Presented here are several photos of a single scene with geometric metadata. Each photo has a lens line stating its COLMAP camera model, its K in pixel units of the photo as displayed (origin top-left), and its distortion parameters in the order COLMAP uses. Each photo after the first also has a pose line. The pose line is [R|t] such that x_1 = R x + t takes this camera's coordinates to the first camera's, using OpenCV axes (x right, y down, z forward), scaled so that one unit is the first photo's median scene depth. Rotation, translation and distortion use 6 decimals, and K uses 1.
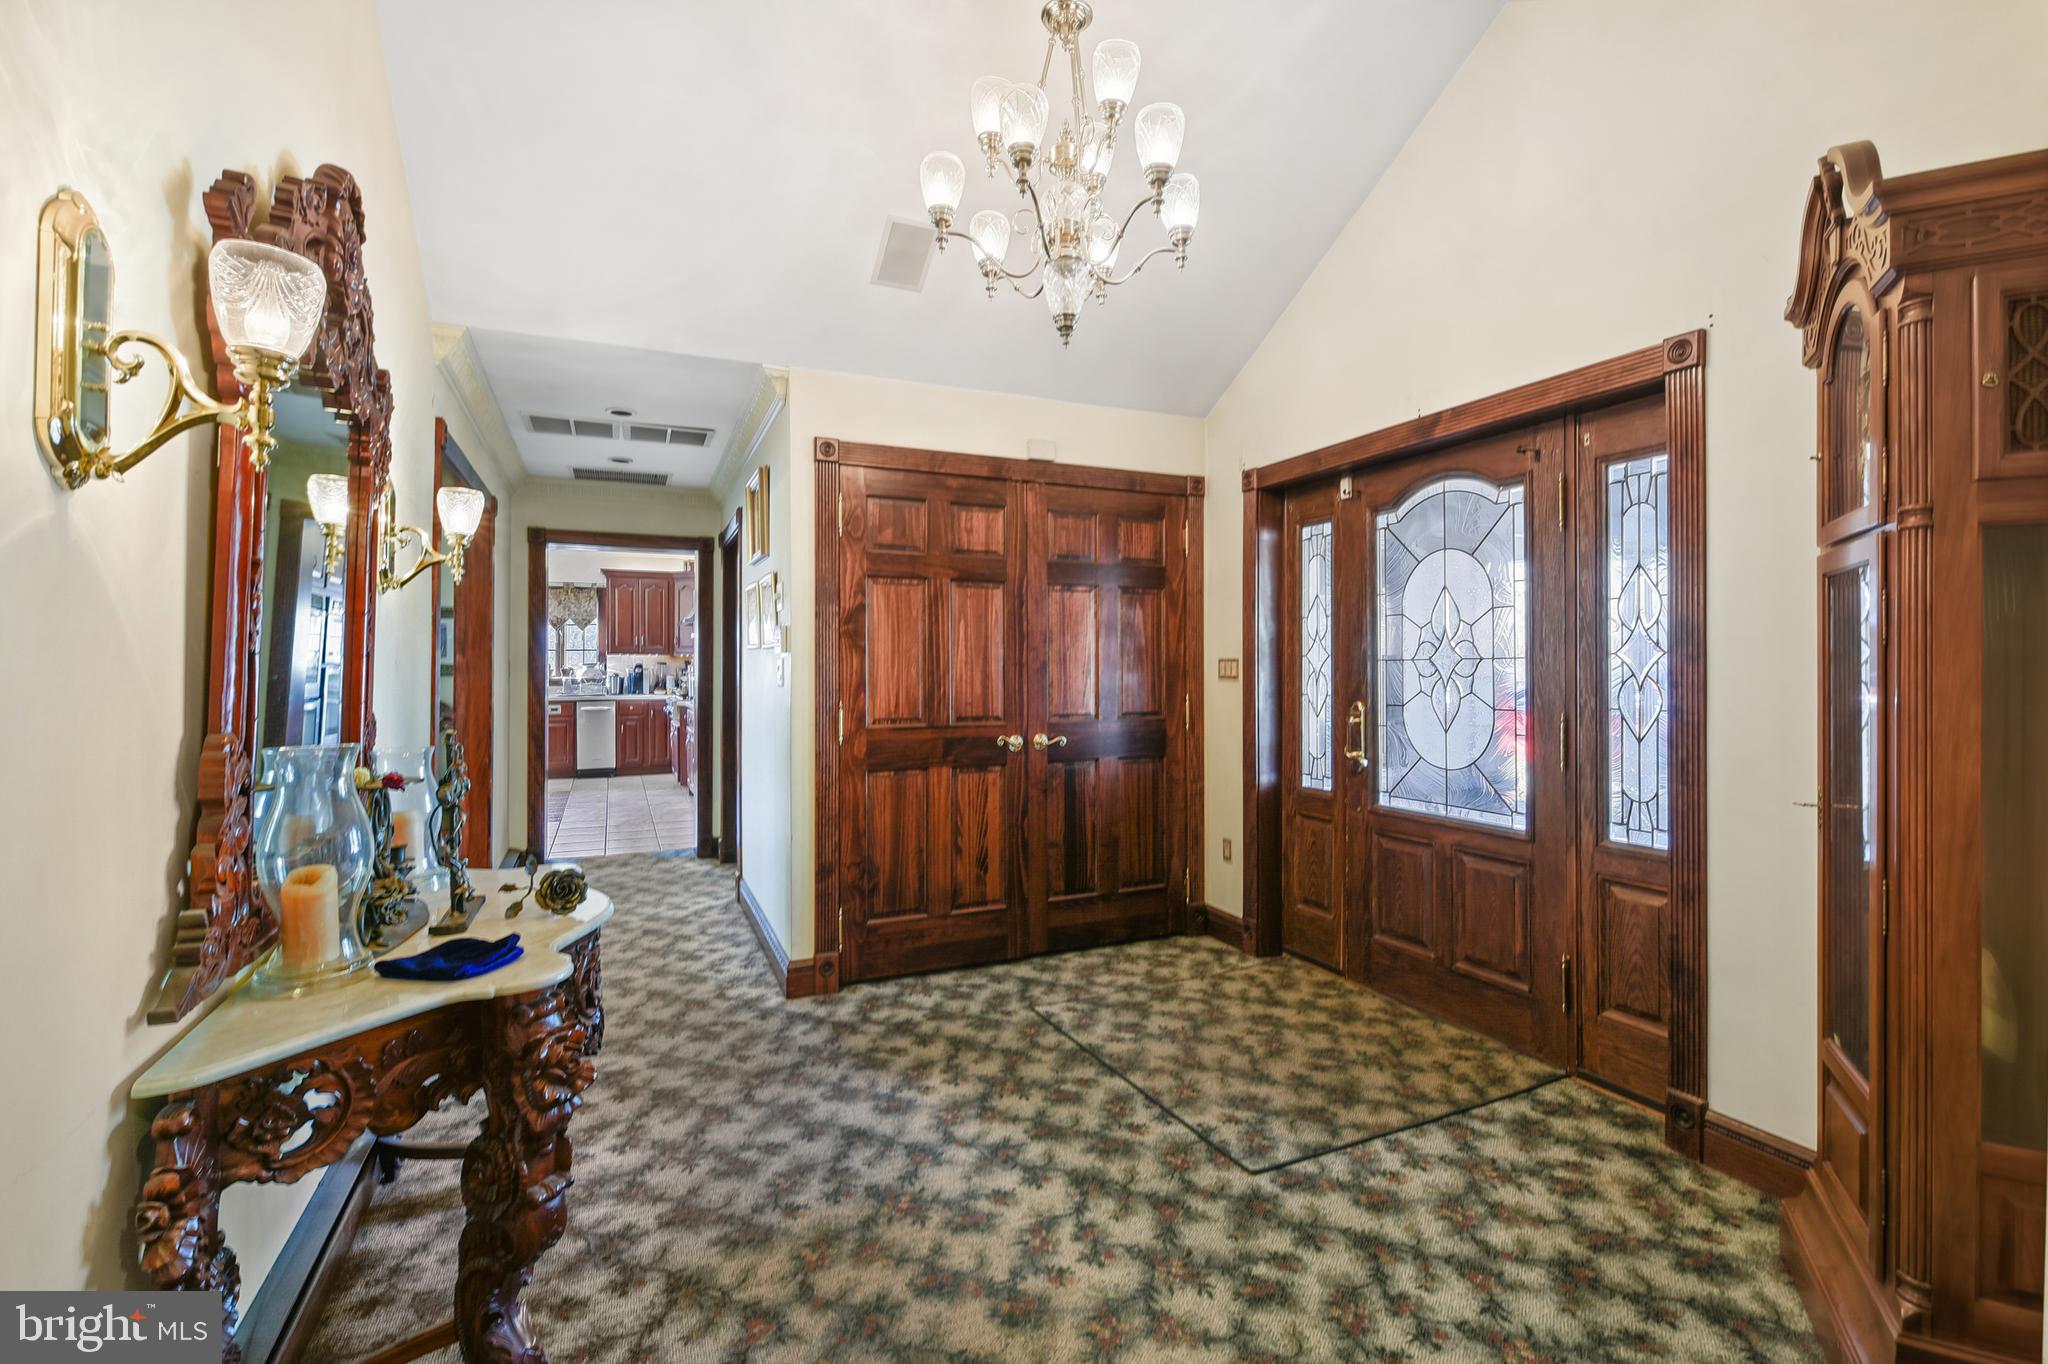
lens RADIAL K [[925.8, 0, 1045.6], [0, 925.8, 665.2], [0, 0, 1]] dist [-0.011587, -0.001295]
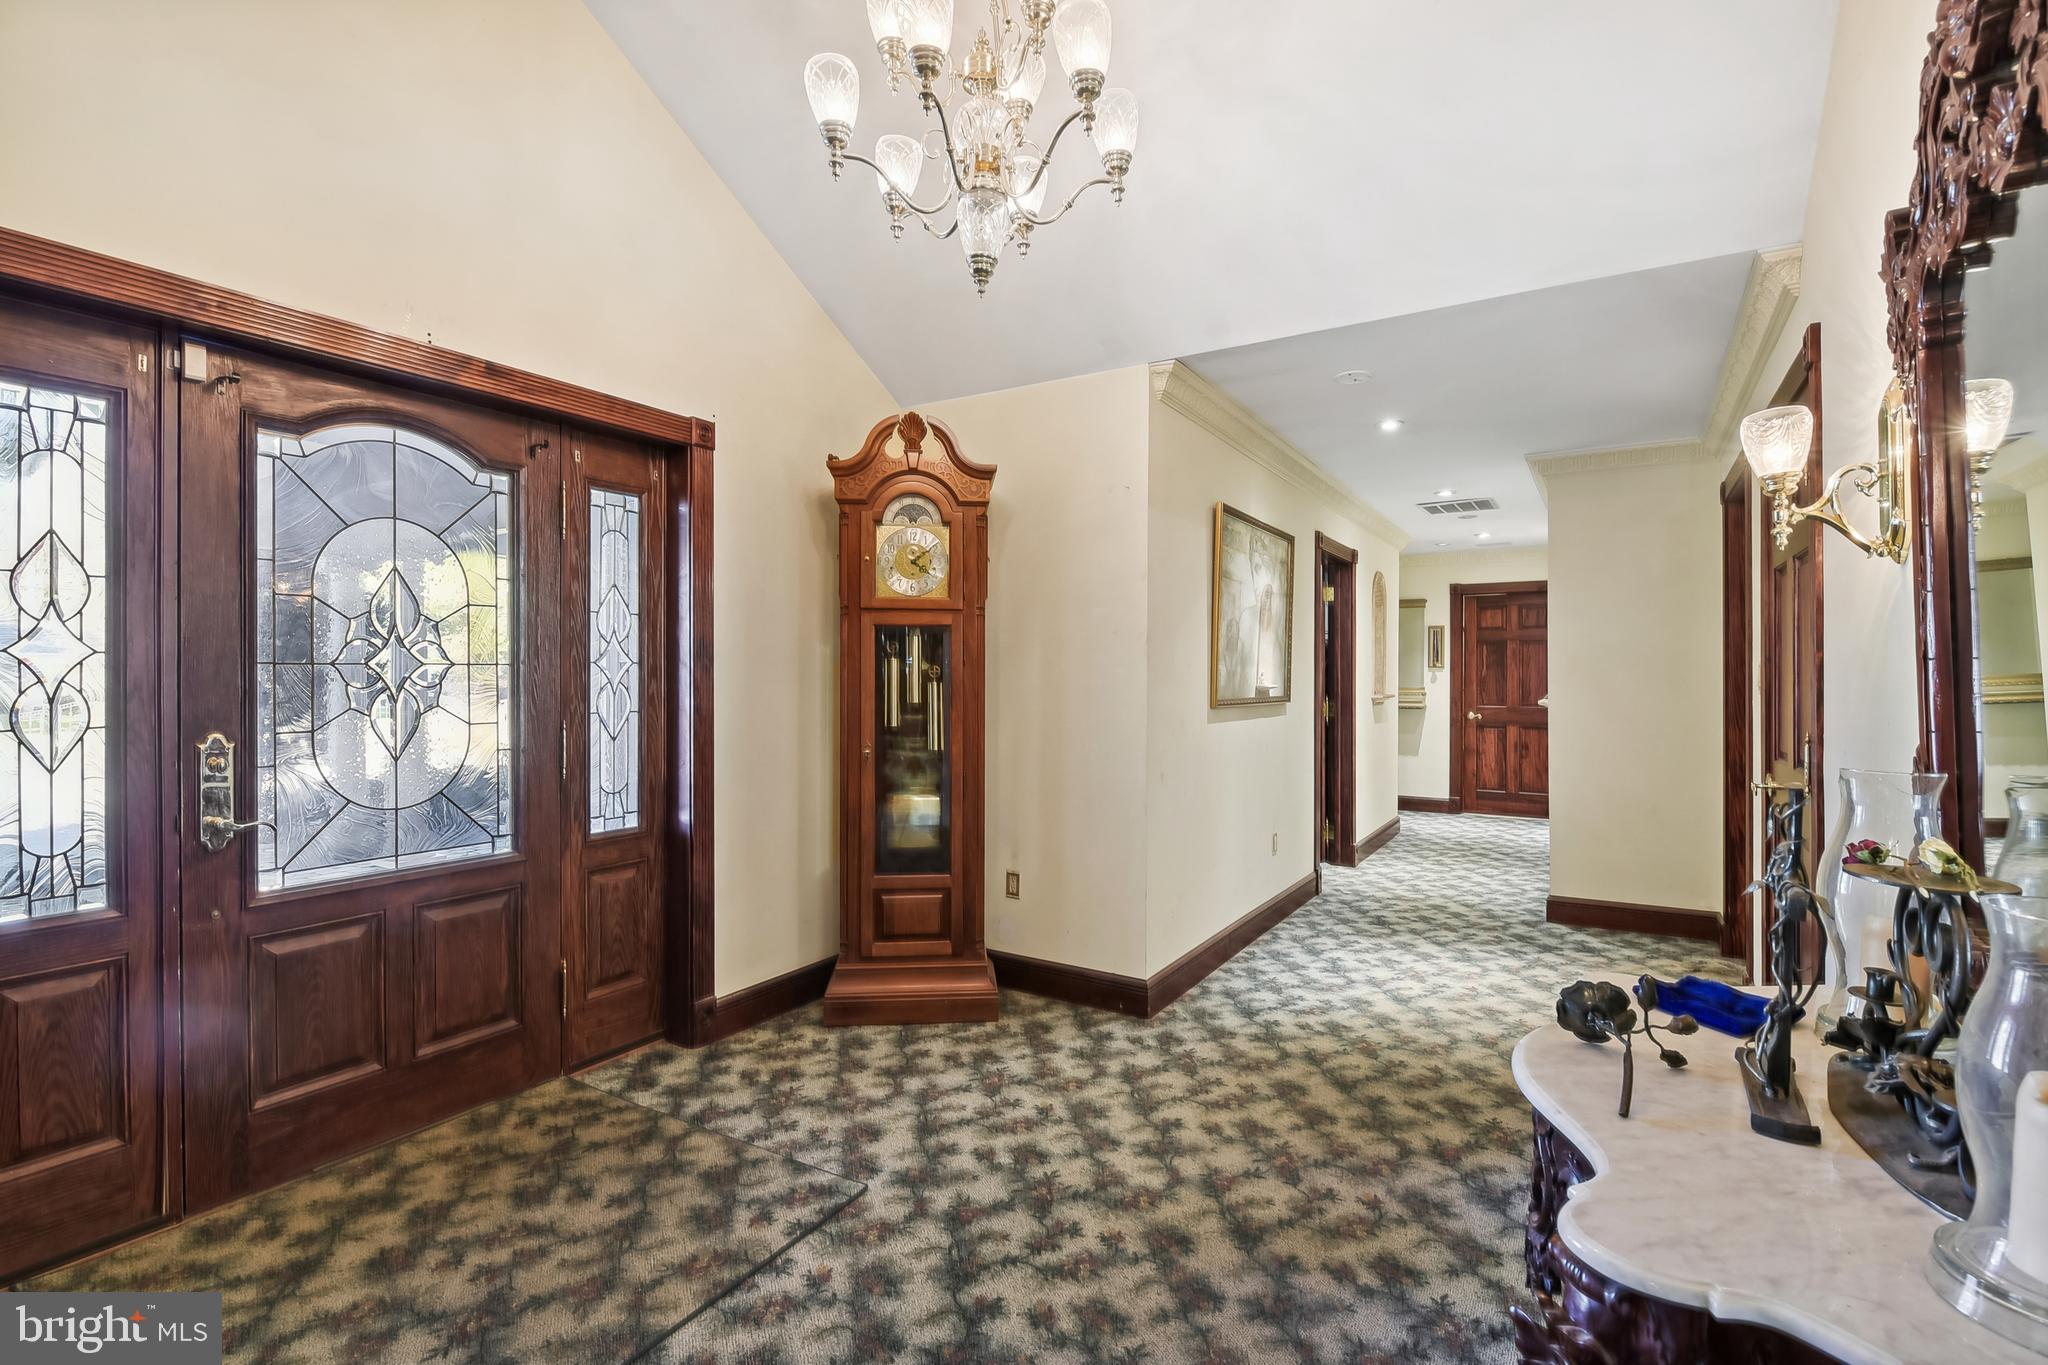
lens RADIAL K [[925.8, 0, 1038.5], [0, 925.8, 679.4], [0, 0, 1]] dist [-0.011587, -0.001295]
pose [[-0.558558, -0.005605, 0.829447, -0.636052], [-0.005959, 0.999978, 0.002744, 0.001264], [-0.829444, -0.003410, -0.558579, 1.280515]]
